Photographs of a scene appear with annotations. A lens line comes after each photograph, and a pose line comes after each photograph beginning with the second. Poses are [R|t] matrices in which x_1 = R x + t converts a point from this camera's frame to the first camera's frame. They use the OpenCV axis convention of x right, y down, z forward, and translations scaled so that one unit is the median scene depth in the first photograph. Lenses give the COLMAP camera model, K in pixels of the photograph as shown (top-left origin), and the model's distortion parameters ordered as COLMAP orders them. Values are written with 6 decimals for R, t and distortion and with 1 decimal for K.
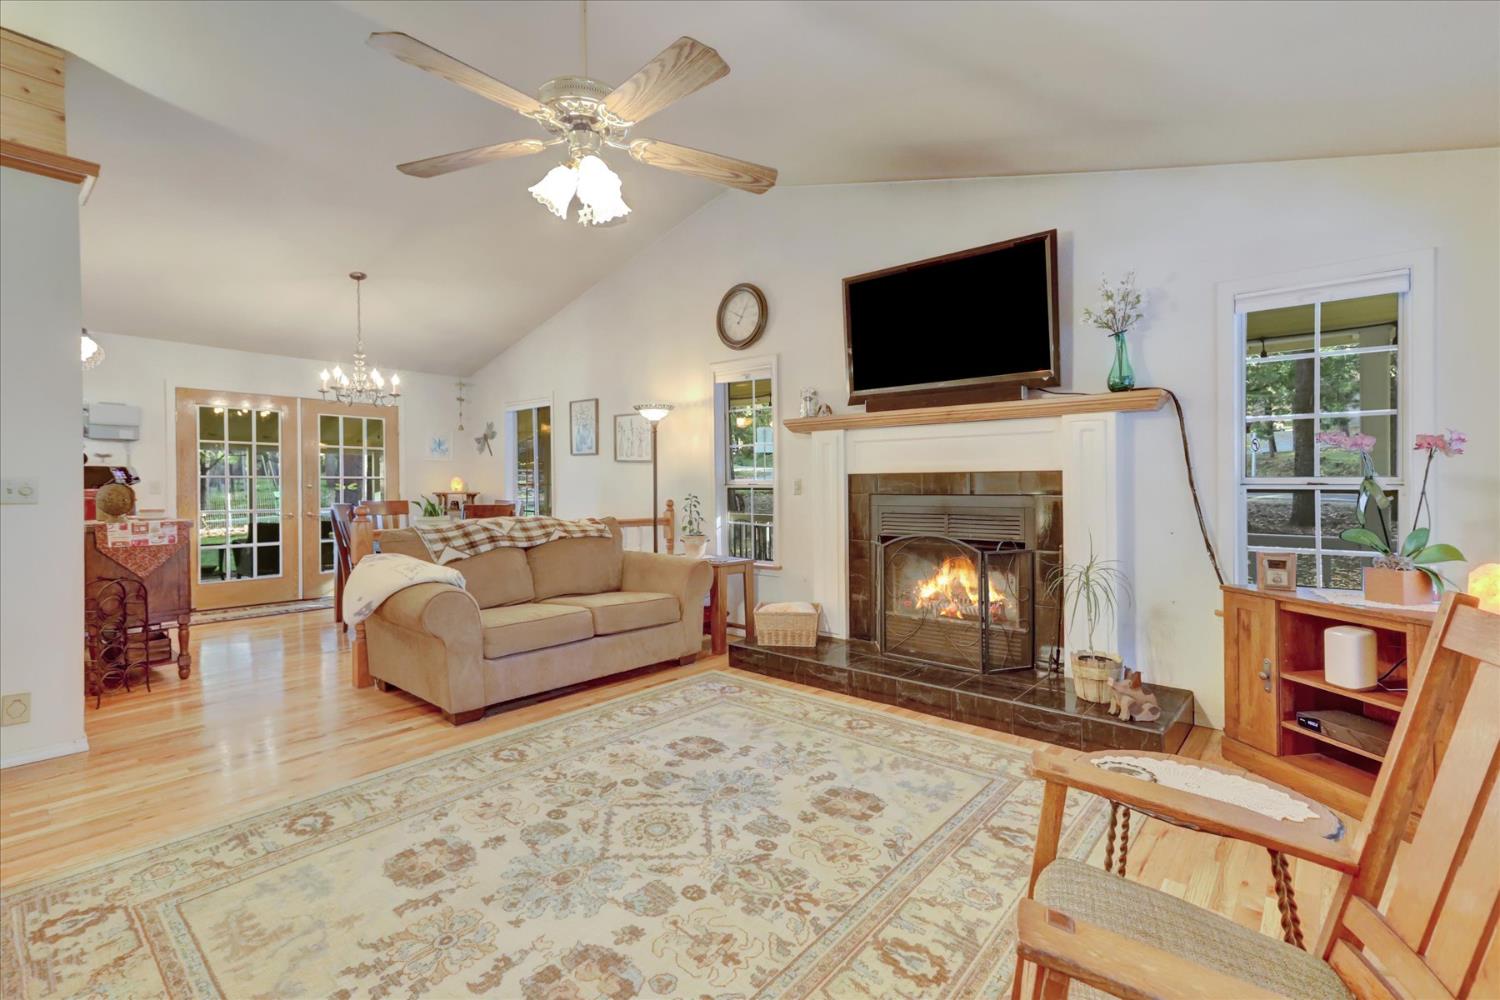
lens RADIAL K [[672.0, 0, 750.9], [0, 672.0, 484.1], [0, 0, 1]] dist [-0.000975, 0.000085]
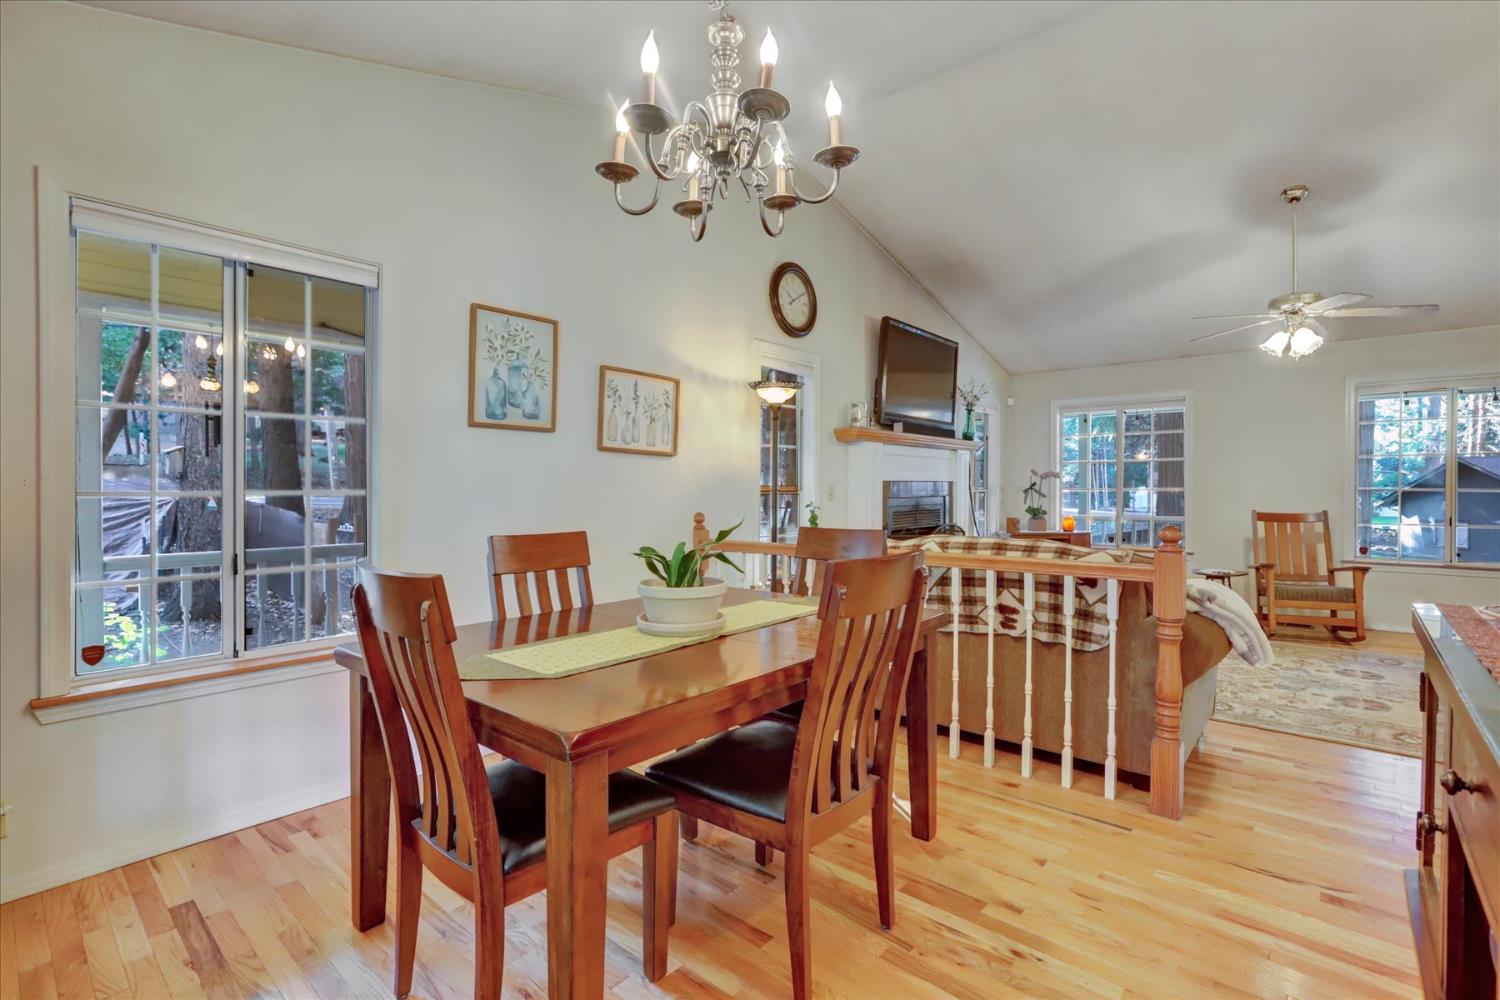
lens RADIAL K [[692.1, 0, 744.3], [0, 692.1, 490.2], [0, 0, 1]] dist [-0.039756, 0.018890]
pose [[0.009984, -0.002429, 0.999947, -1.089010], [-0.000606, 0.999997, 0.002435, -0.002675], [-0.999950, -0.000630, 0.009982, 1.245505]]
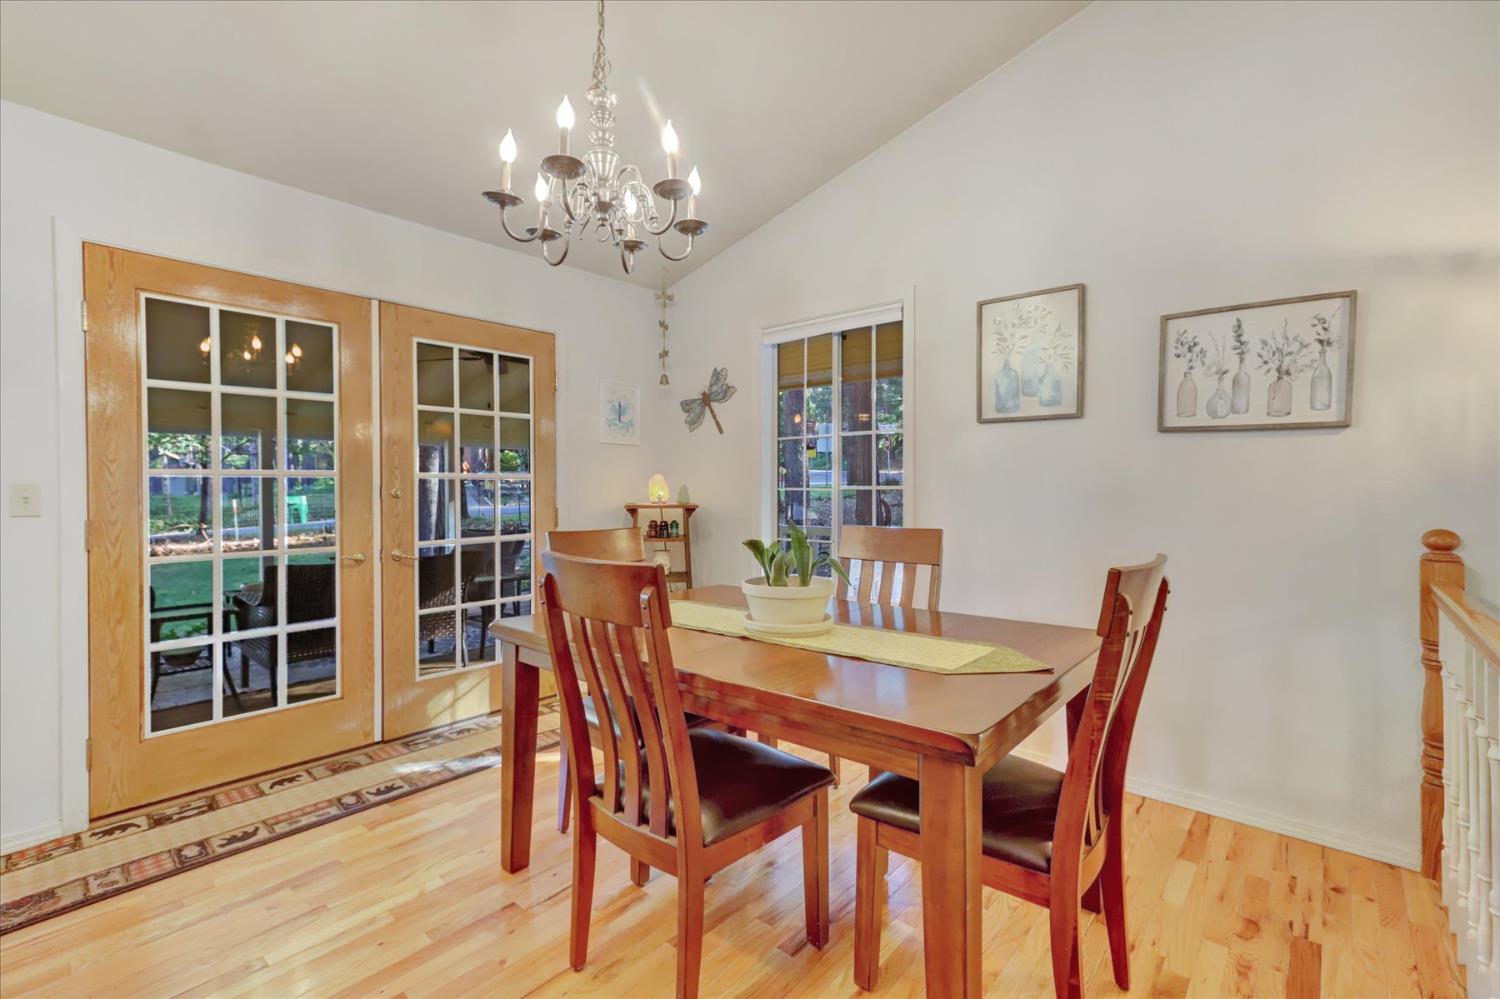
lens RADIAL K [[692.1, 0, 744.3], [0, 692.1, 489.7], [0, 0, 1]] dist [-0.039756, 0.018890]
pose [[0.999797, 0.000407, -0.020120, -0.631411], [-0.000450, 0.999998, -0.002172, 0.003584], [0.020119, 0.002180, 0.999795, 0.829295]]
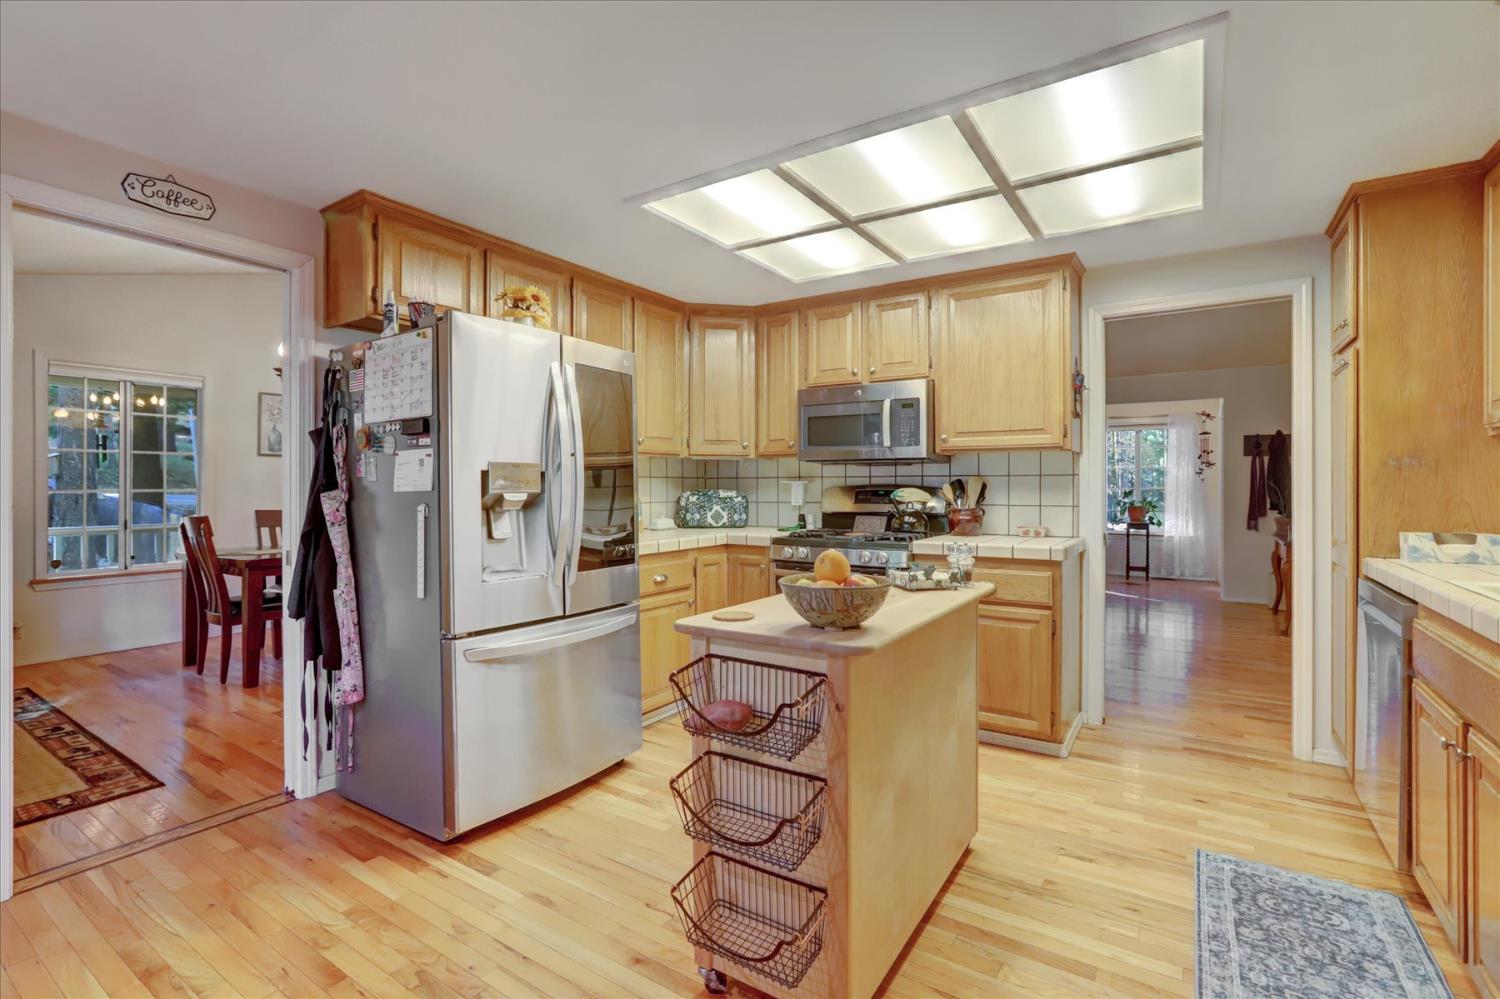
lens RADIAL K [[692.1, 0, 744.3], [0, 692.1, 489.7], [0, 0, 1]] dist [-0.039756, 0.018890]
pose [[-0.121883, -0.004828, 0.992533, -1.811826], [-0.001378, 0.999988, 0.004695, -0.007103], [-0.992543, -0.000796, -0.121889, 0.762515]]
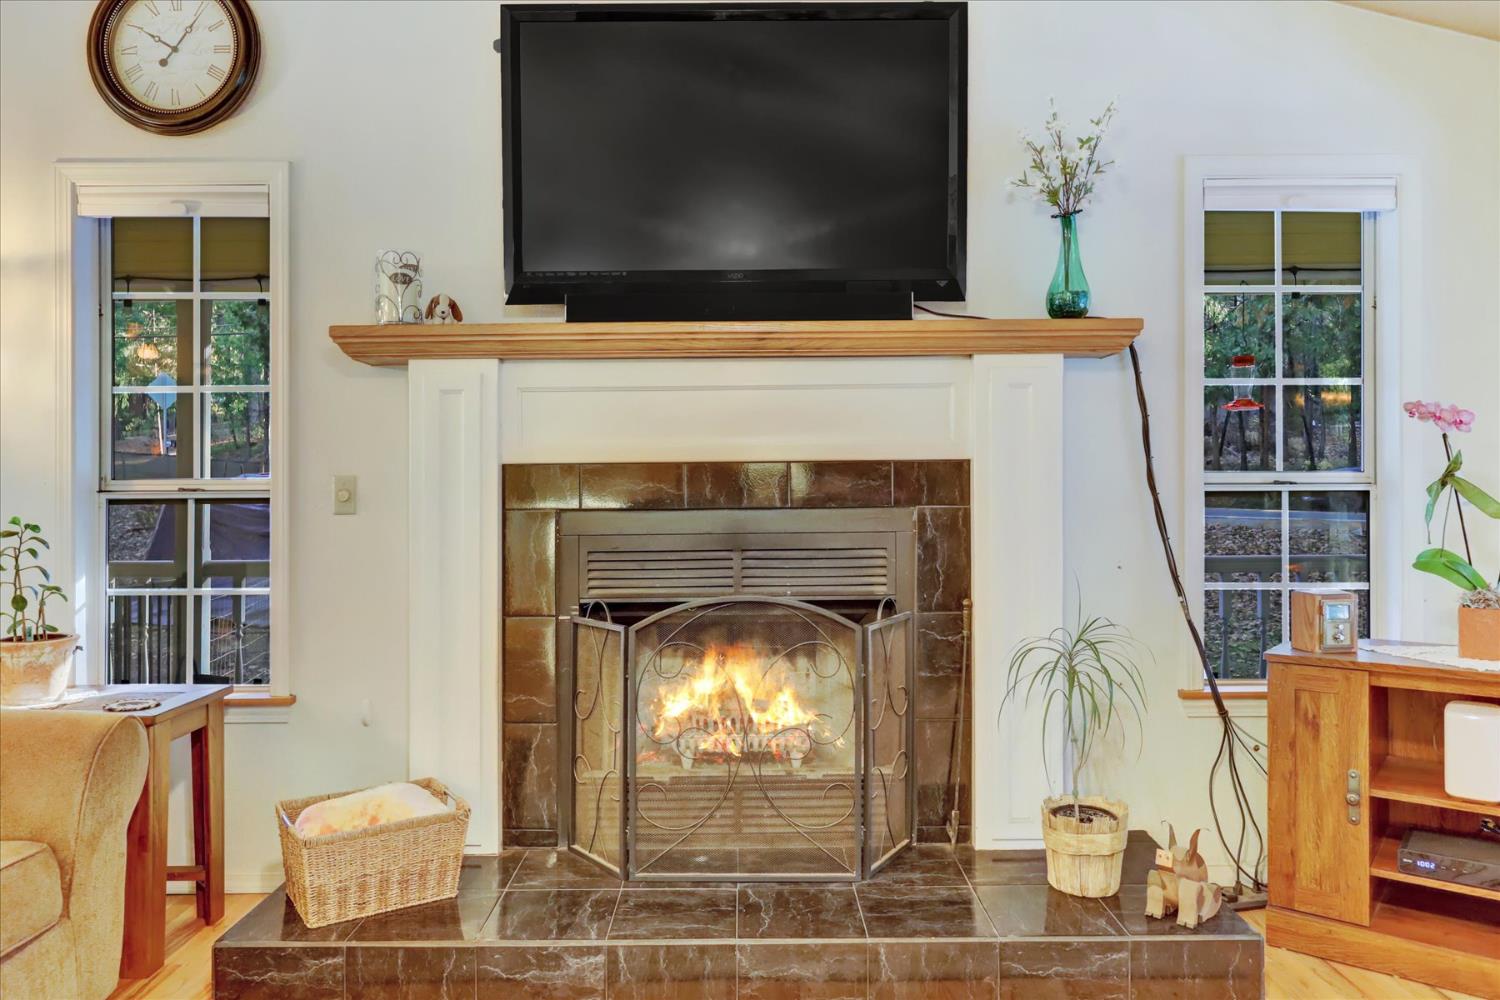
lens RADIAL K [[1079.8, 0, 748.4], [0, 1079.8, 463.2], [0, 0, 1]] dist [0.003578, -0.001591]
pose [[0.766724, 0.007887, 0.641928, -0.185230], [0.005913, 0.999795, -0.019346, -0.001189], [-0.641949, 0.018628, 0.766521, 0.387306]]
